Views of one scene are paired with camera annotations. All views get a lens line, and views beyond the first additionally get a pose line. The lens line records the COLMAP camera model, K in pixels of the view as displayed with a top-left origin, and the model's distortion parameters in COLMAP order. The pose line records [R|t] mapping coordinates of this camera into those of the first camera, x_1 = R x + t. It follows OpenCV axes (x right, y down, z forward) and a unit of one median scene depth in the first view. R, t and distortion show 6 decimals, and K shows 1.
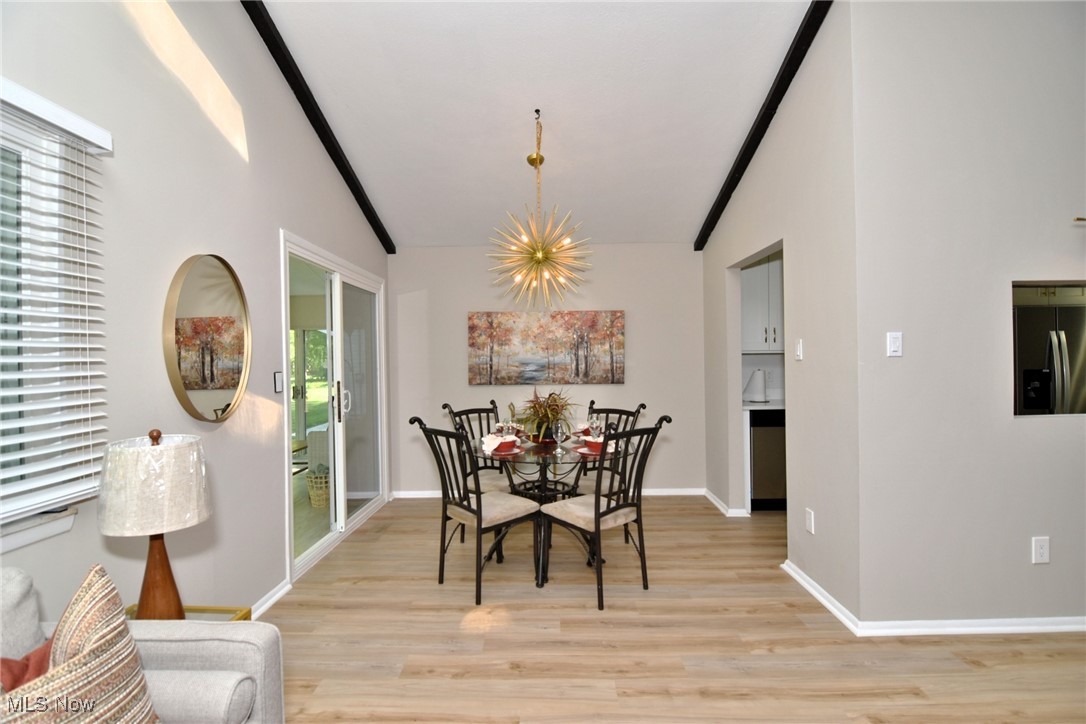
lens RADIAL K [[527.1, 0, 543.0], [0, 527.1, 362.0], [0, 0, 1]] dist [0.000682, -0.015054]
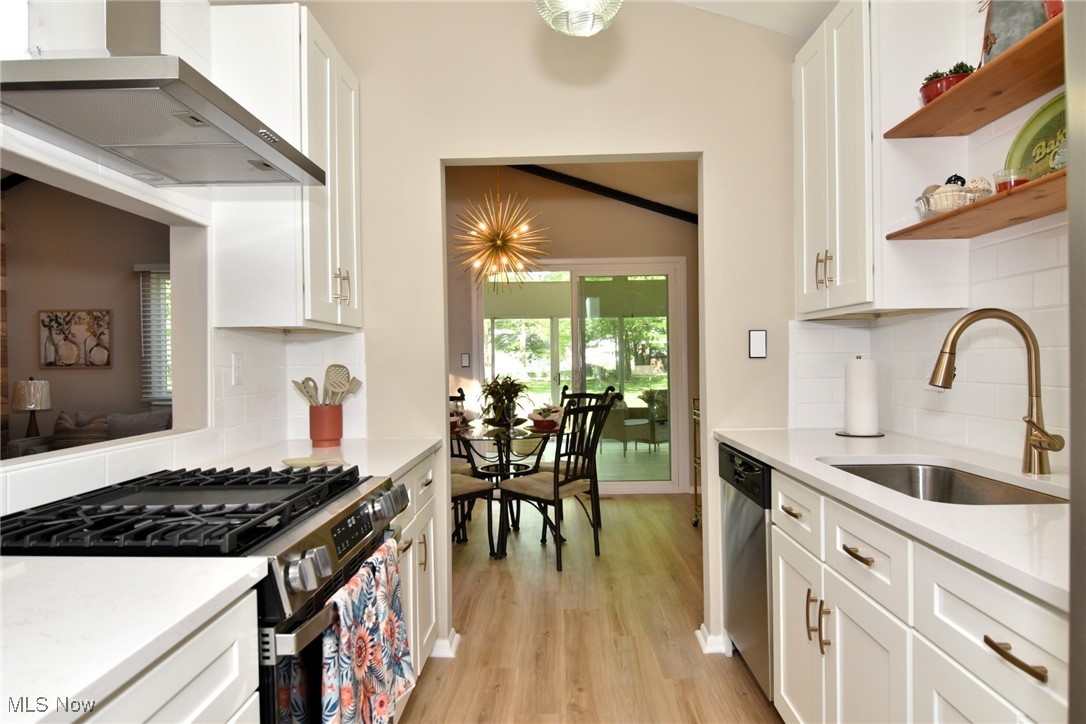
lens RADIAL K [[669.3, 0, 543.0], [0, 669.3, 362.0], [0, 0, 1]] dist [0.000967, -0.013422]
pose [[-0.006864, 0.018182, -0.999811, 1.242535], [0.011893, 0.999765, 0.018100, 0.009284], [0.999906, -0.011766, -0.007078, 1.049668]]
